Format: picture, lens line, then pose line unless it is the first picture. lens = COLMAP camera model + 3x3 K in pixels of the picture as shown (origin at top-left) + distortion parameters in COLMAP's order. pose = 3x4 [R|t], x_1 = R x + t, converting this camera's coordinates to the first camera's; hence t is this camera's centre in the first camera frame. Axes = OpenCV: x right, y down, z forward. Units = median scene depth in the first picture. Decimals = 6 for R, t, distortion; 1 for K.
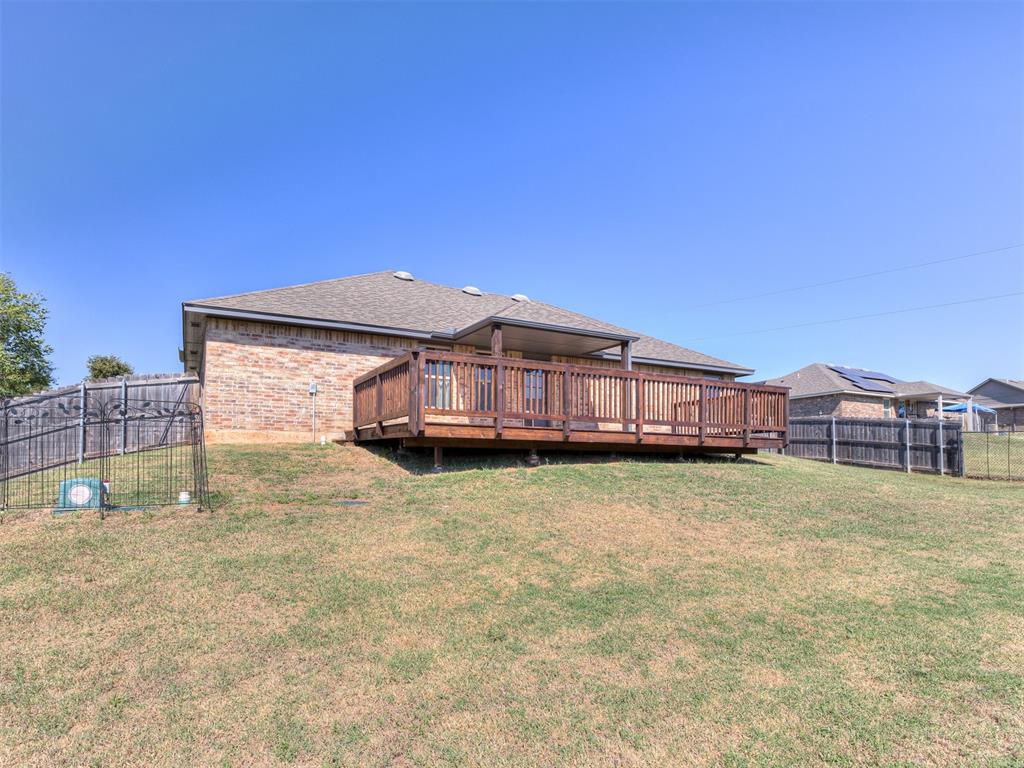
lens RADIAL K [[497.1, 0, 513.7], [0, 497.1, 377.0], [0, 0, 1]] dist [-0.000677, 0.000582]
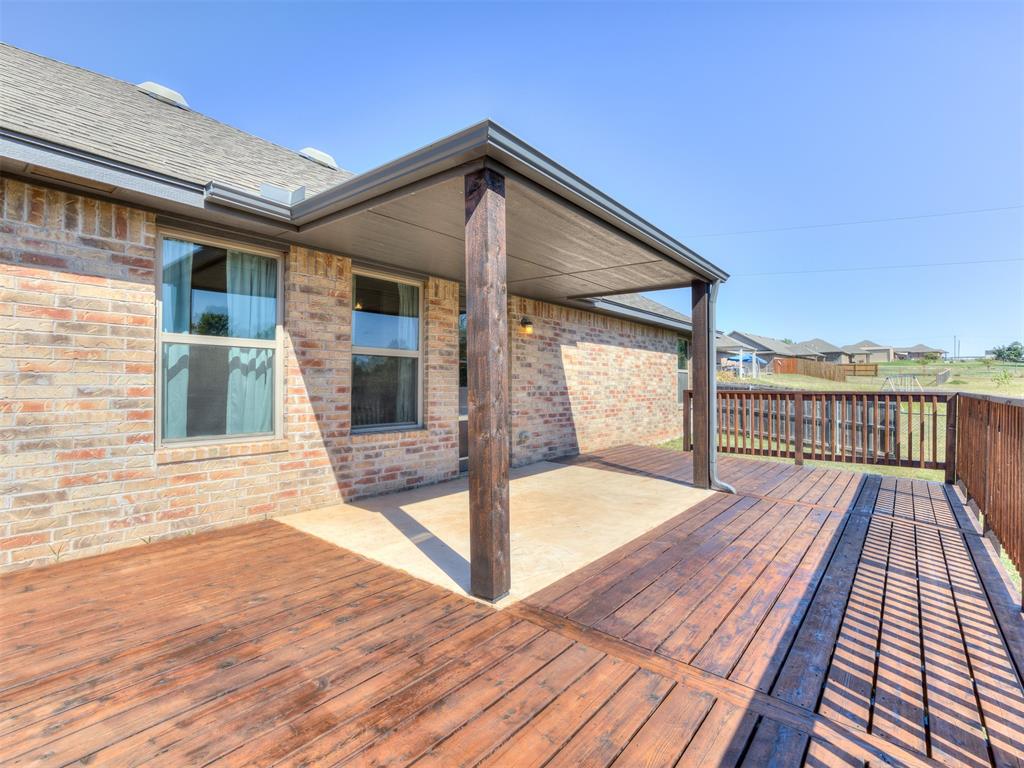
lens RADIAL K [[497.1, 0, 513.7], [0, 497.1, 377.0], [0, 0, 1]] dist [-0.000677, 0.000582]
pose [[0.944518, 0.021417, 0.327762, -0.085094], [-0.065730, 0.990012, 0.124725, -0.029031], [-0.321817, -0.139349, 0.936491, 0.619315]]
